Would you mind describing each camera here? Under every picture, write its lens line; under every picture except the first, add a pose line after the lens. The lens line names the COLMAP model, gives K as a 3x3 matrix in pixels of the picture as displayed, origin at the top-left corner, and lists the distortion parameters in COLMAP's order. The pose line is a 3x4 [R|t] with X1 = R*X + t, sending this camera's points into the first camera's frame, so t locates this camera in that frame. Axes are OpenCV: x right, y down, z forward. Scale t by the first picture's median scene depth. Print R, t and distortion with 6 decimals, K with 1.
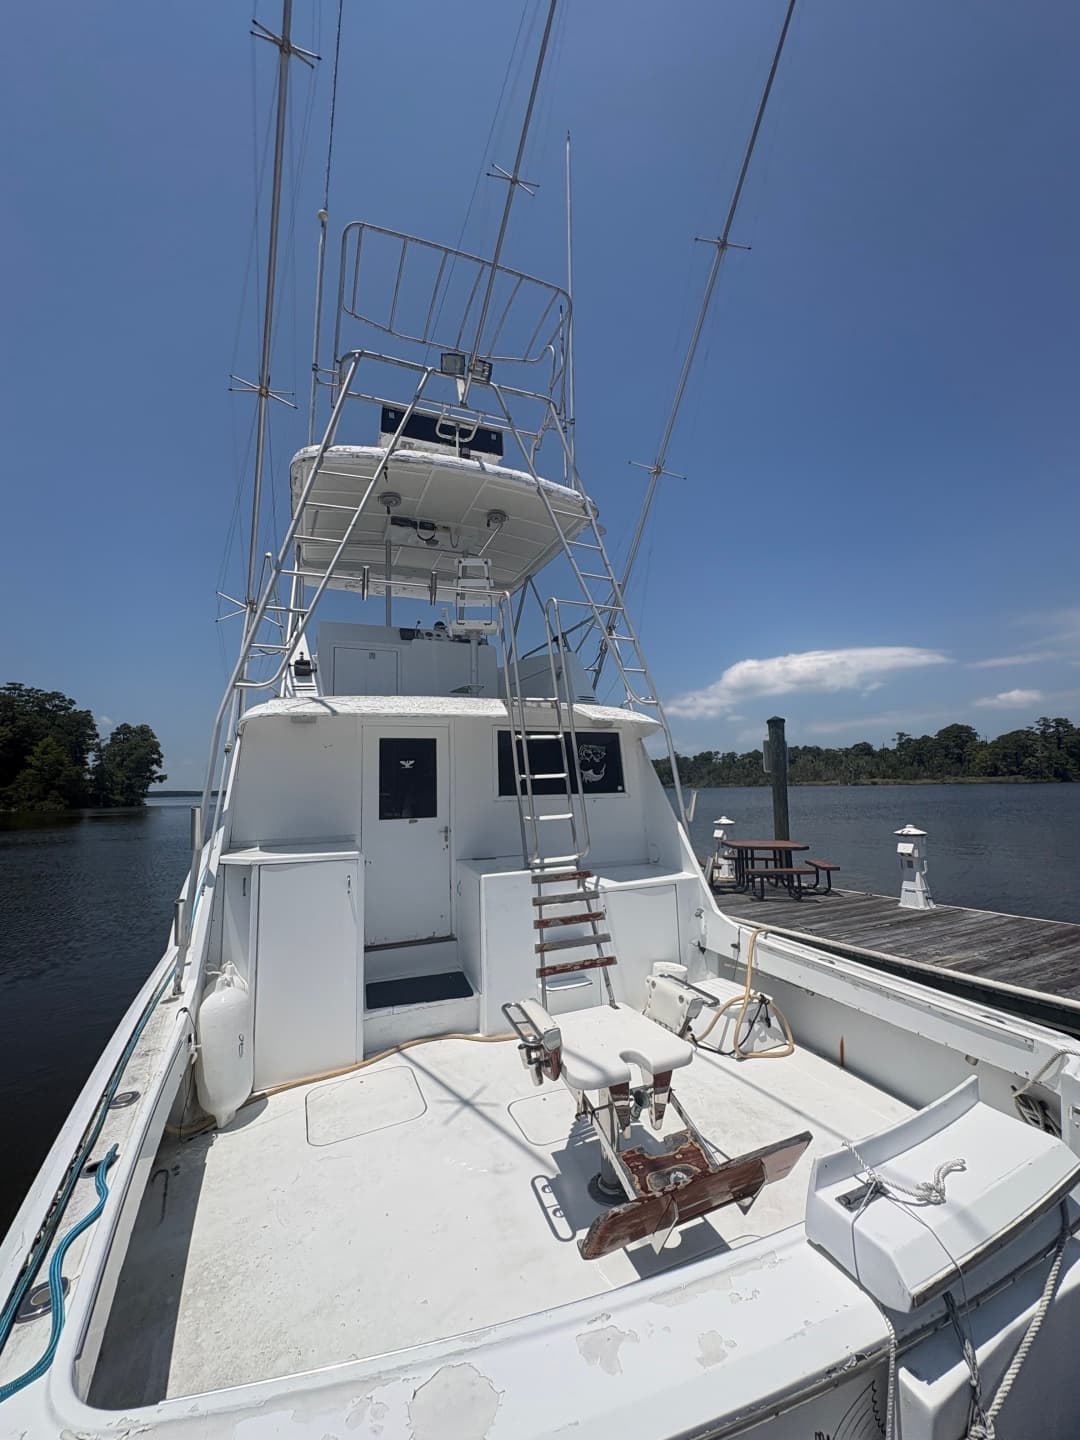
lens RADIAL K [[576.9, 0, 540.0], [0, 576.9, 720.0], [0, 0, 1]] dist [0.002047, 0.000107]
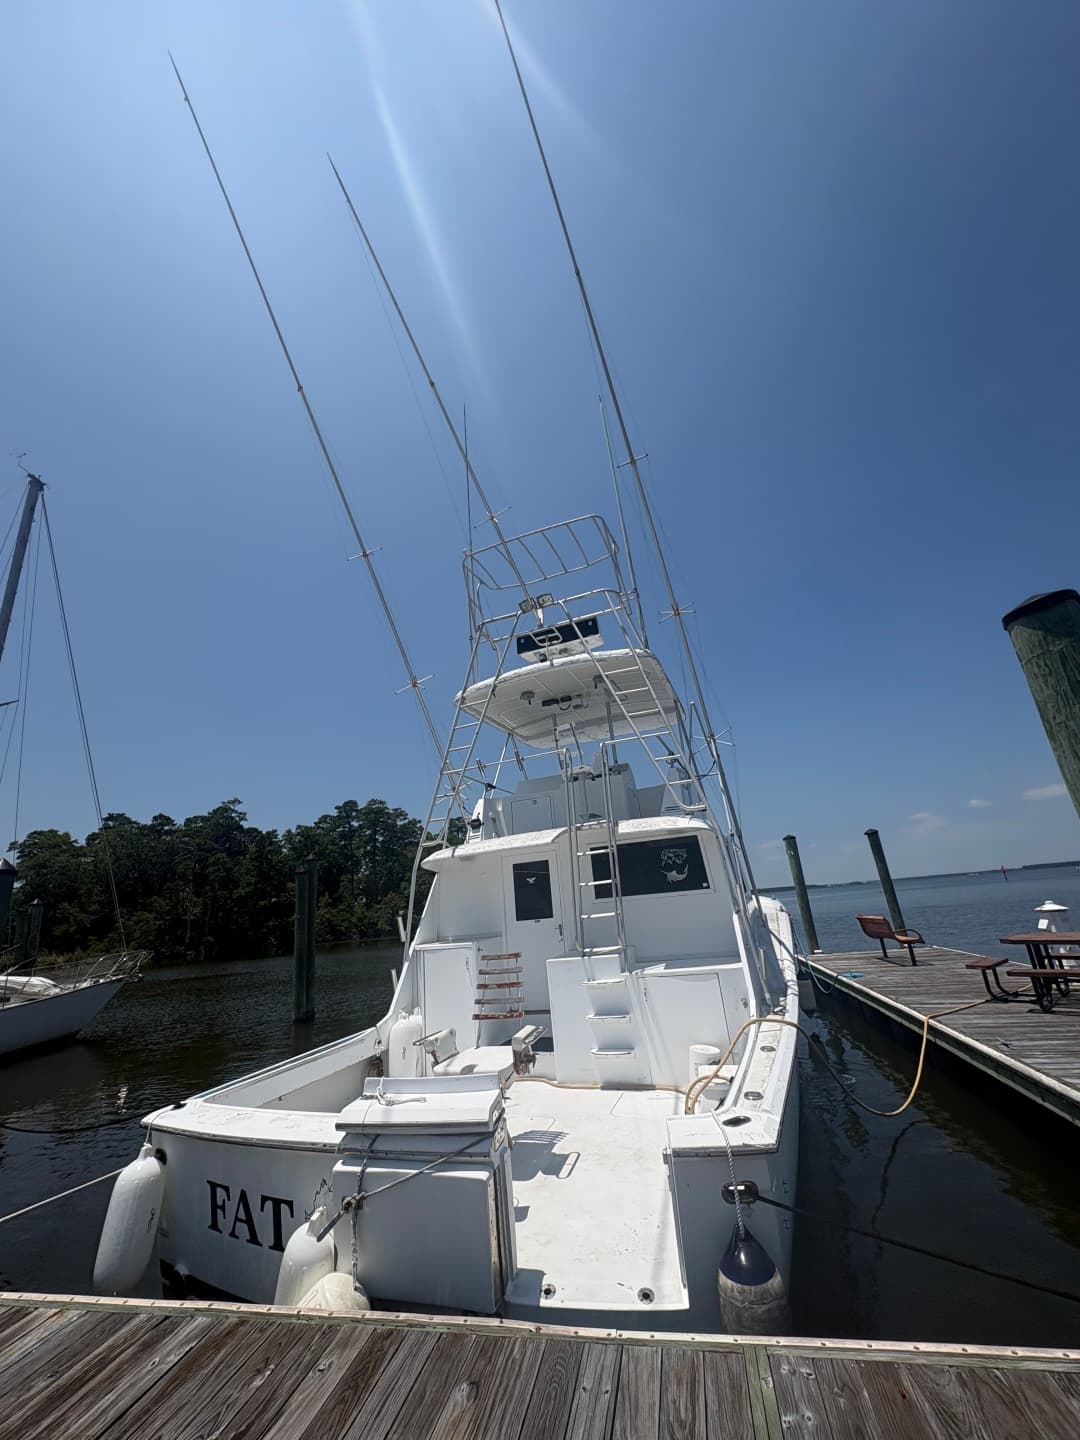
lens RADIAL K [[576.9, 0, 540.0], [0, 576.9, 720.0], [0, 0, 1]] dist [0.002047, 0.000107]
pose [[0.724724, -0.253090, -0.640875, 0.840433], [0.146978, 0.965475, -0.215071, 0.002515], [0.673181, 0.061673, 0.736902, -0.081961]]
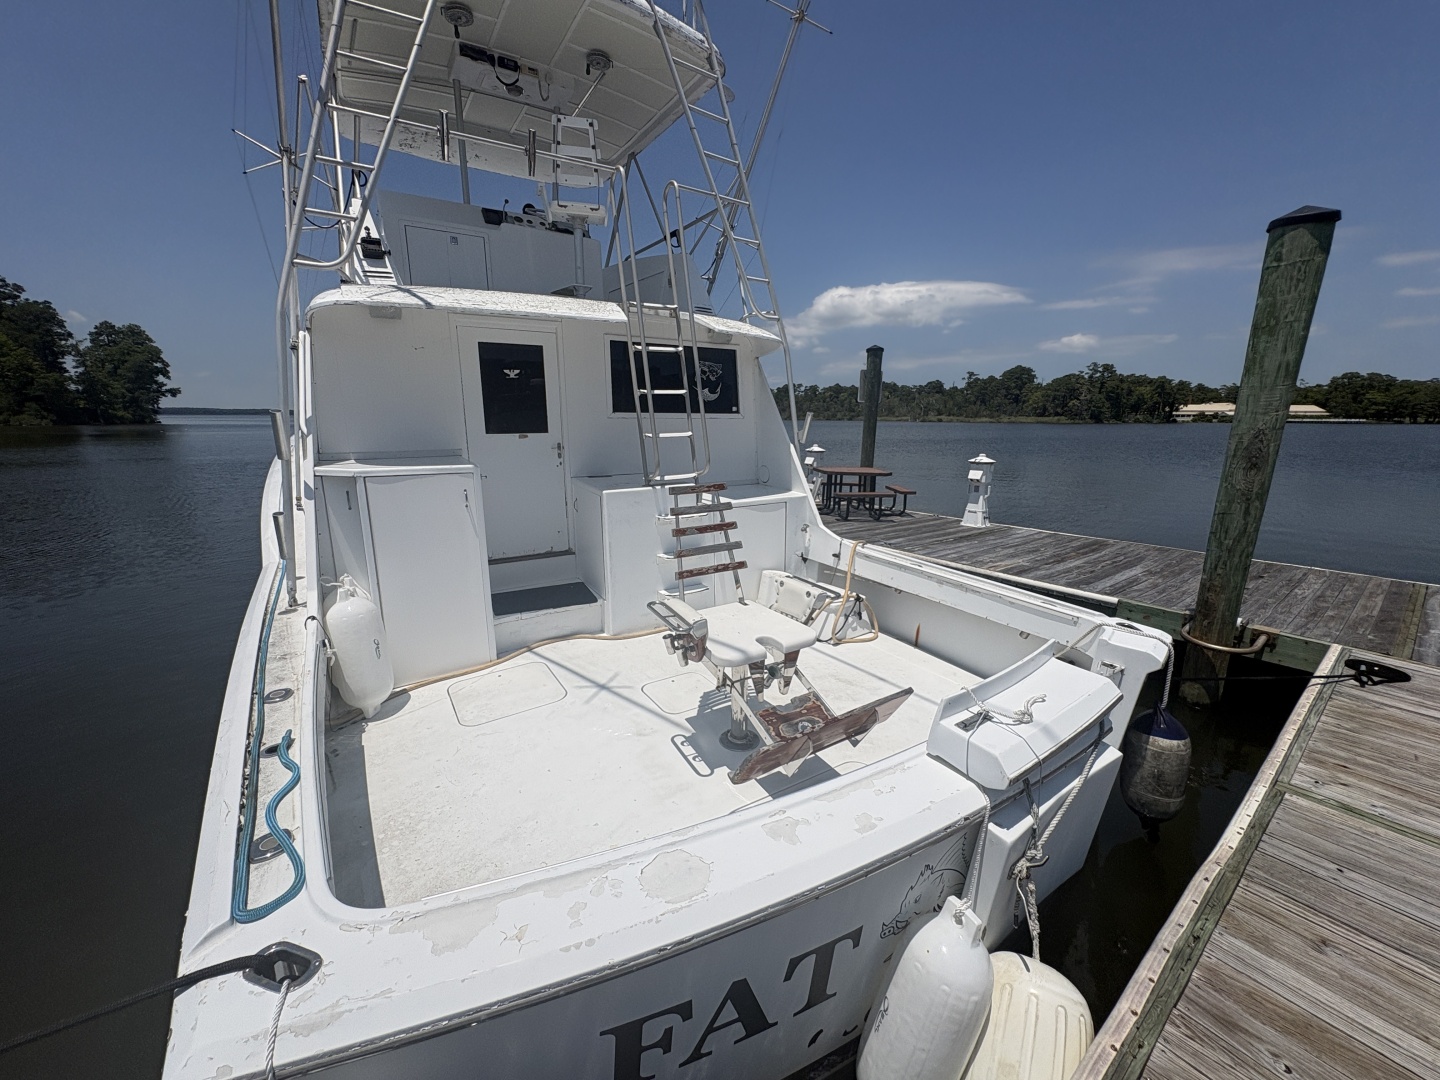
lens RADIAL K [[576.9, 0, 720.0], [0, 576.9, 540.0], [0, 0, 1]] dist [0.002047, 0.000107]
pose [[0.986294, -0.007787, 0.164811, -0.059762], [-0.045574, 0.947167, 0.317488, 0.021423], [-0.158576, -0.320647, 0.933830, 0.010743]]
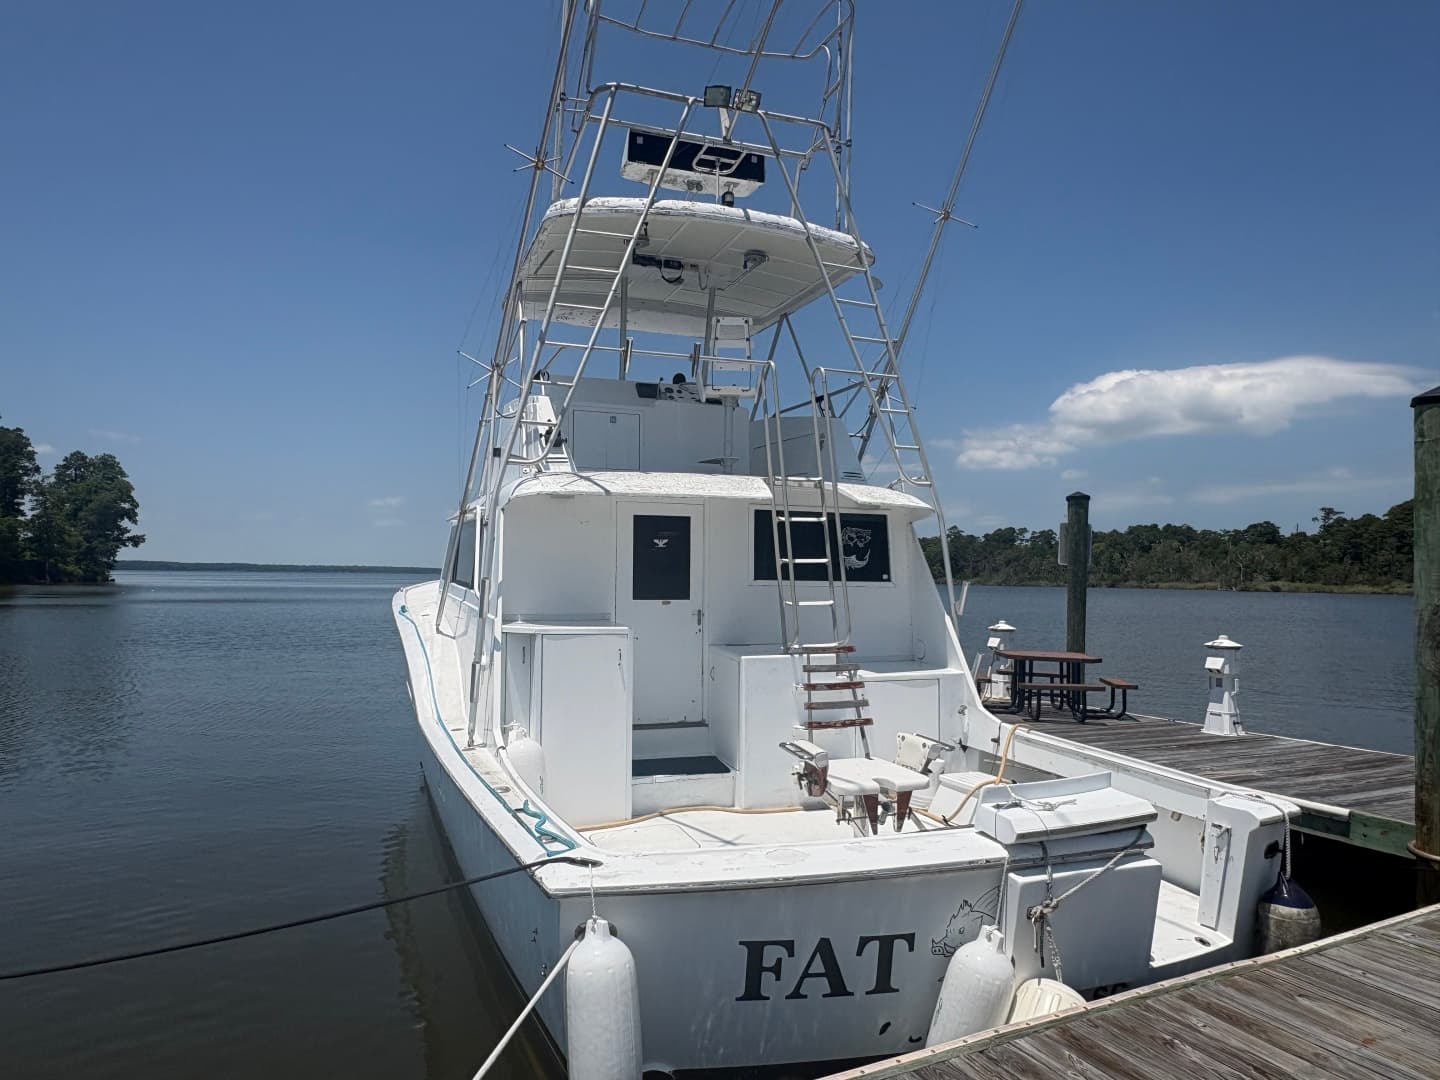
lens RADIAL K [[944.0, 0, 720.0], [0, 944.0, 540.0], [0, 0, 1]] dist [-0.005981, -0.004167]
pose [[0.998426, 0.034919, -0.043899, -0.066089], [-0.031362, 0.996360, 0.079262, -0.055917], [0.046507, -0.077760, 0.995887, -0.556493]]
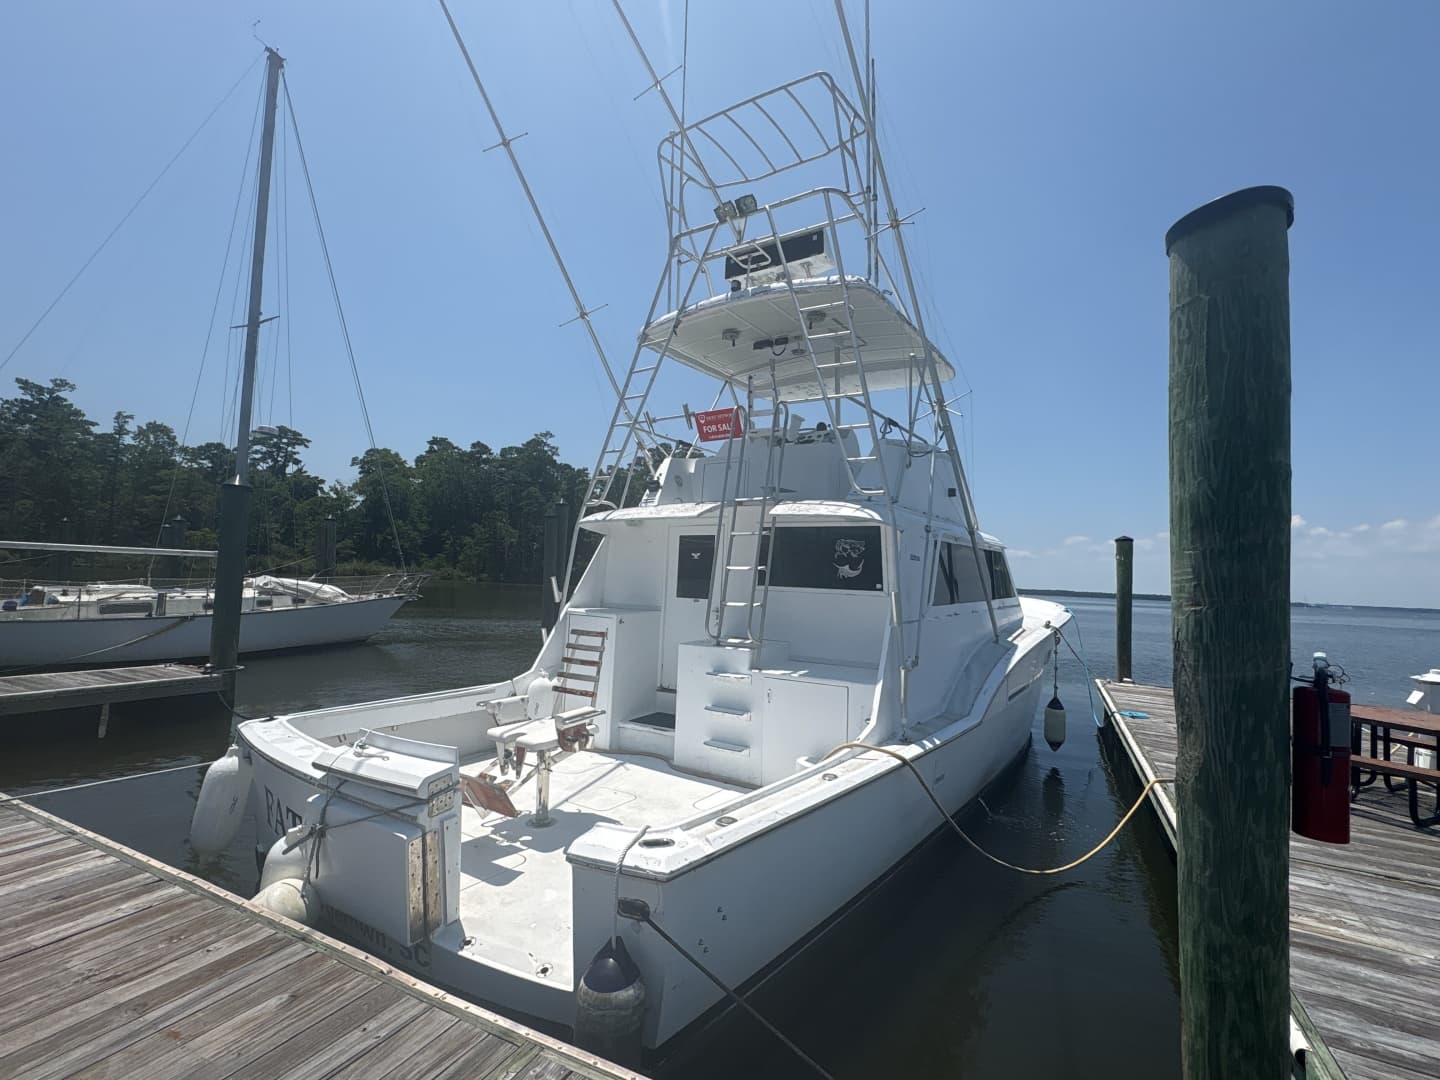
lens RADIAL K [[667.8, 0, 720.0], [0, 667.8, 540.0], [0, 0, 1]] dist [-0.001300, -0.000999]
pose [[0.557223, -0.002482, -0.830359, 1.049344], [0.042147, 0.998791, 0.025297, 0.007169], [0.829293, -0.049093, 0.556654, 0.232771]]
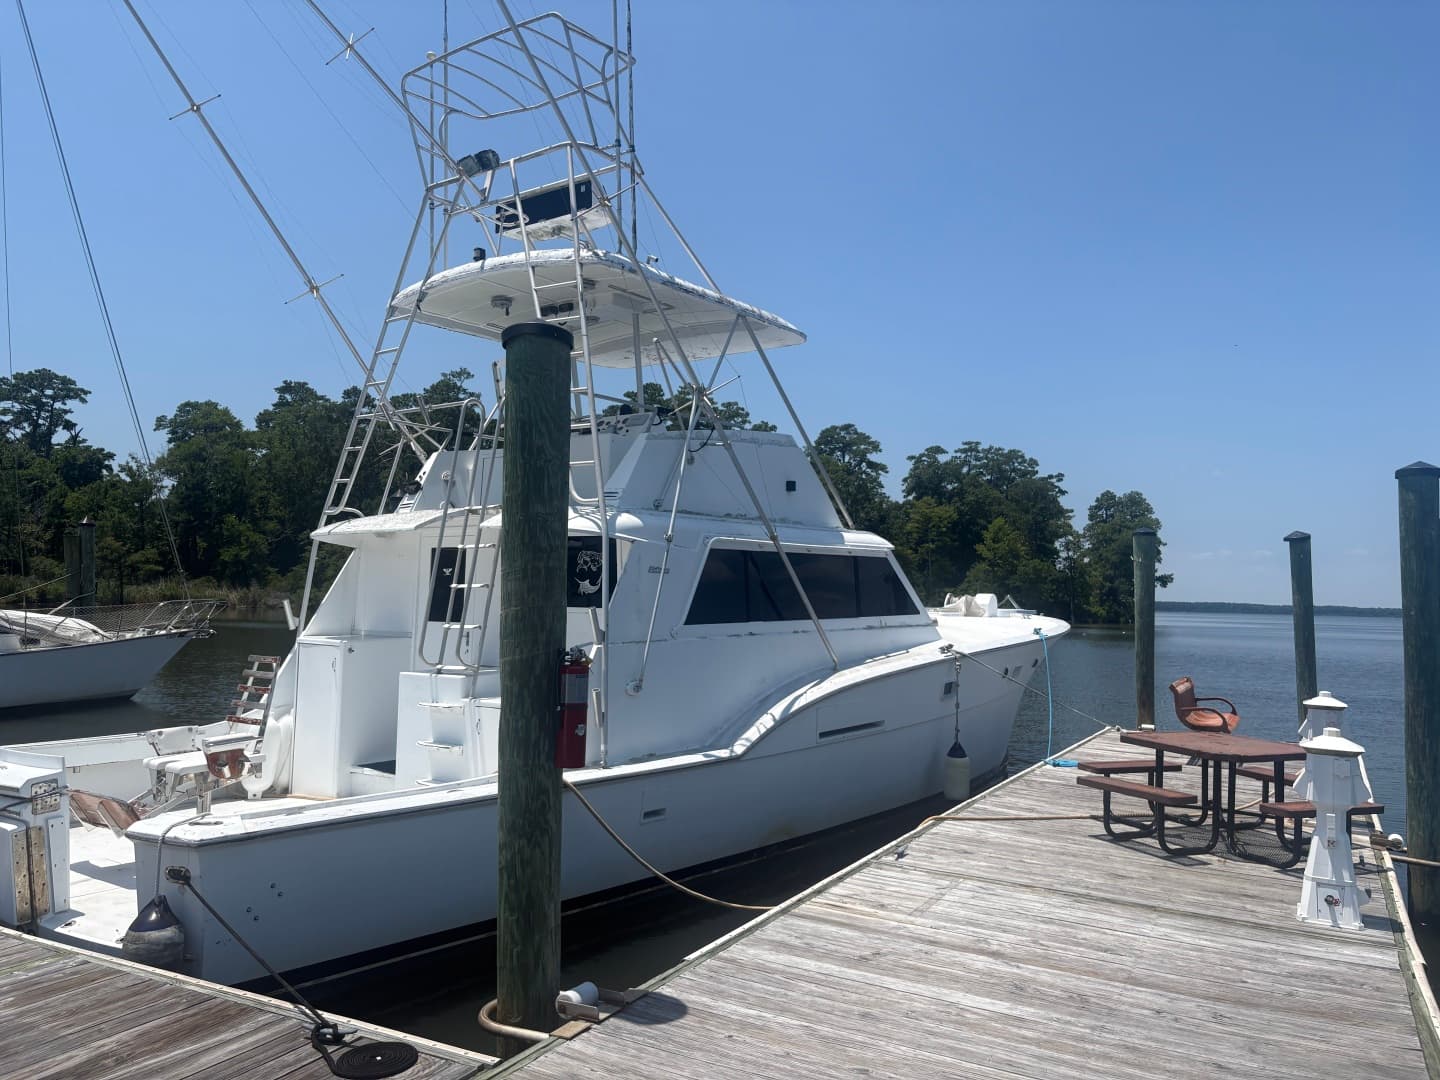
lens RADIAL K [[1076.1, 0, 720.0], [0, 1076.1, 540.0], [0, 0, 1]] dist [0.084555, -0.103739]
pose [[0.529837, -0.010688, -0.848032, 1.808407], [0.063759, 0.997593, 0.027263, -0.005728], [0.845699, -0.068514, 0.529243, 0.374765]]
